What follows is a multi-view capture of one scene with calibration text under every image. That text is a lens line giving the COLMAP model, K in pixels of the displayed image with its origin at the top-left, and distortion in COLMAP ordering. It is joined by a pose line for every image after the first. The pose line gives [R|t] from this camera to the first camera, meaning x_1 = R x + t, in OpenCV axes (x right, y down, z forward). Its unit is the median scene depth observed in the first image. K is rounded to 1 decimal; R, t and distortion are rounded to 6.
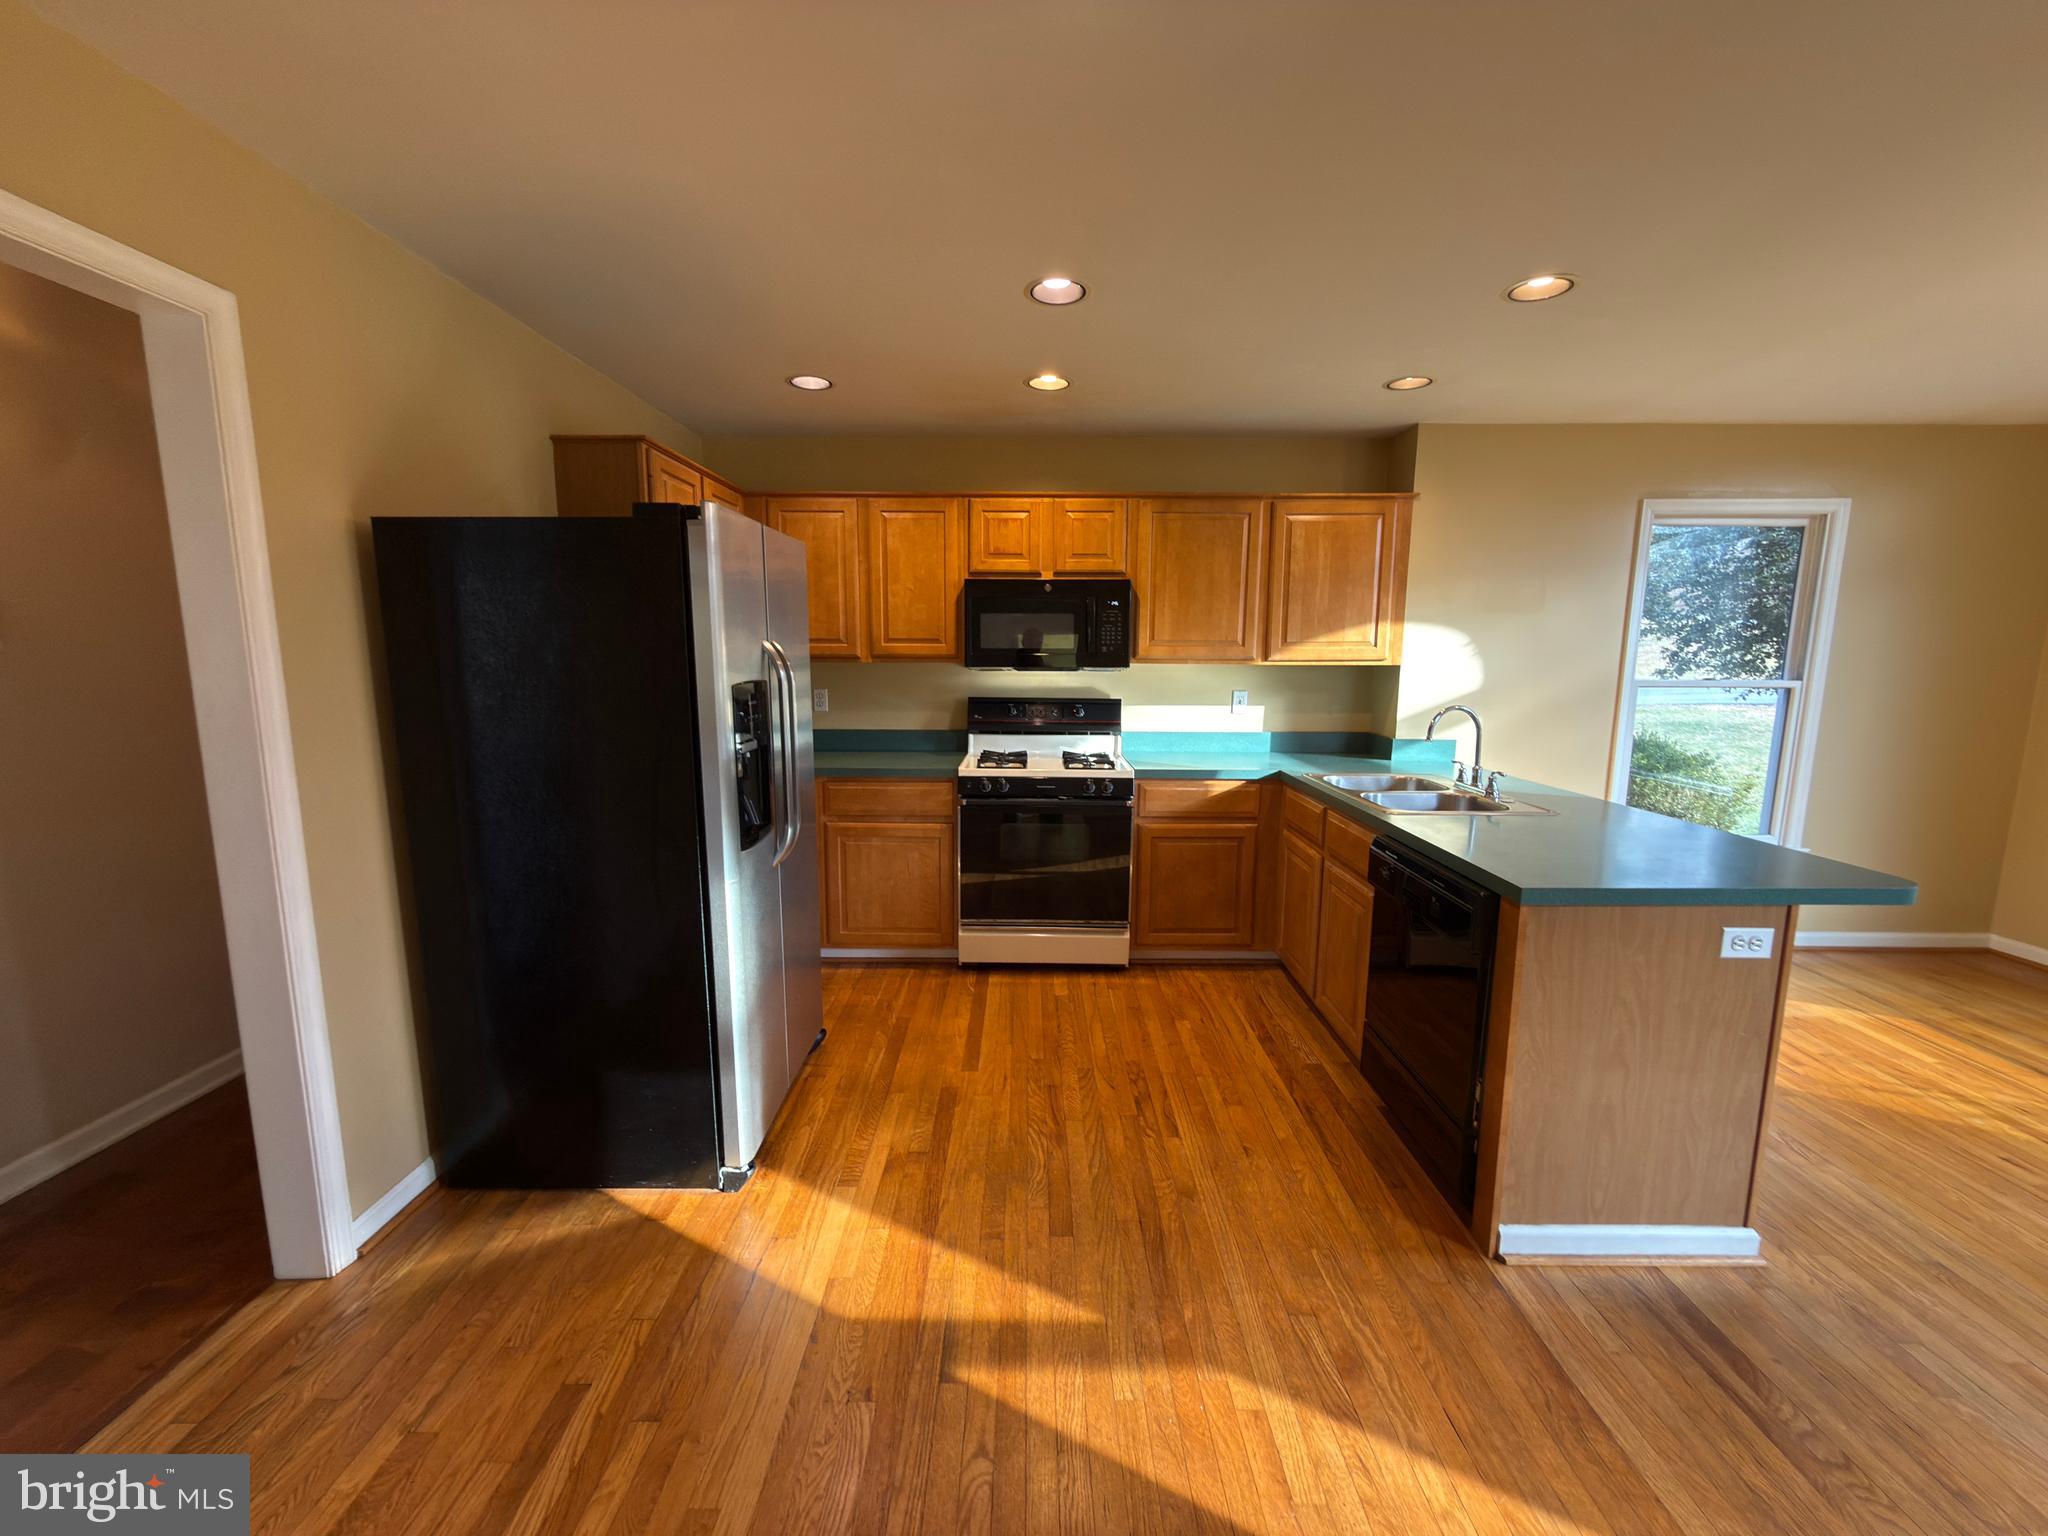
lens RADIAL K [[815.1, 0, 1029.3], [0, 815.1, 765.0], [0, 0, 1]] dist [0.000778, 0.000453]
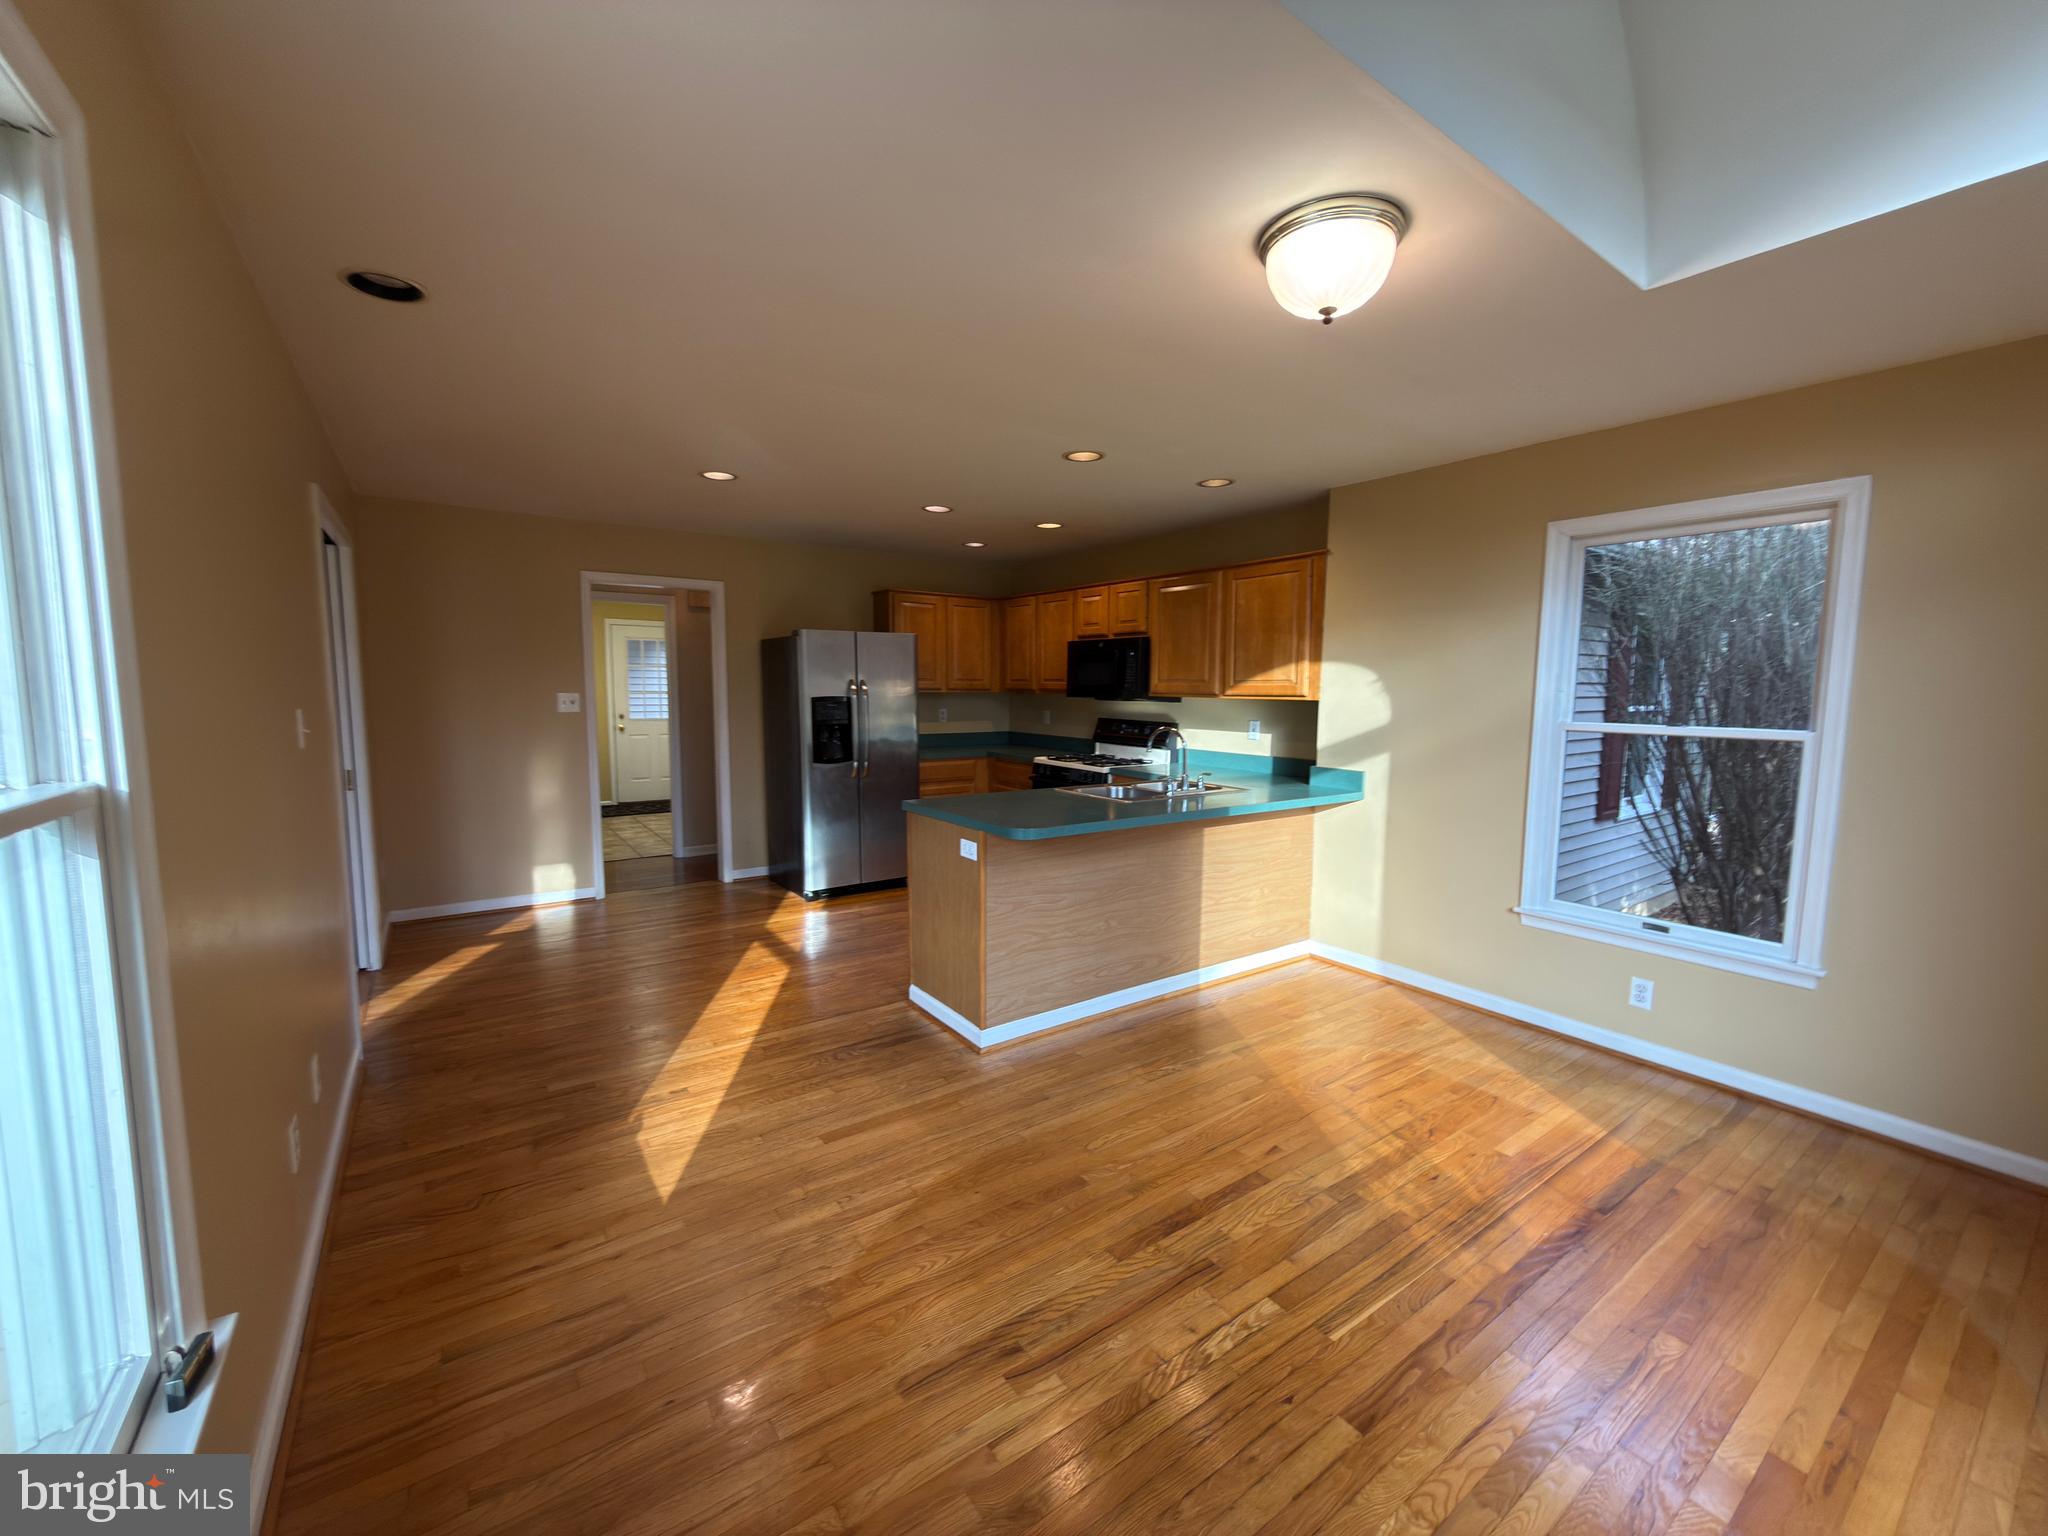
lens RADIAL K [[815.1, 0, 1029.3], [0, 815.1, 765.0], [0, 0, 1]] dist [0.000778, 0.000453]
pose [[0.580294, 0.080057, -0.810463, 1.316640], [-0.118685, 0.992846, 0.013095, -0.001596], [0.805713, 0.088591, 0.585644, 0.034036]]
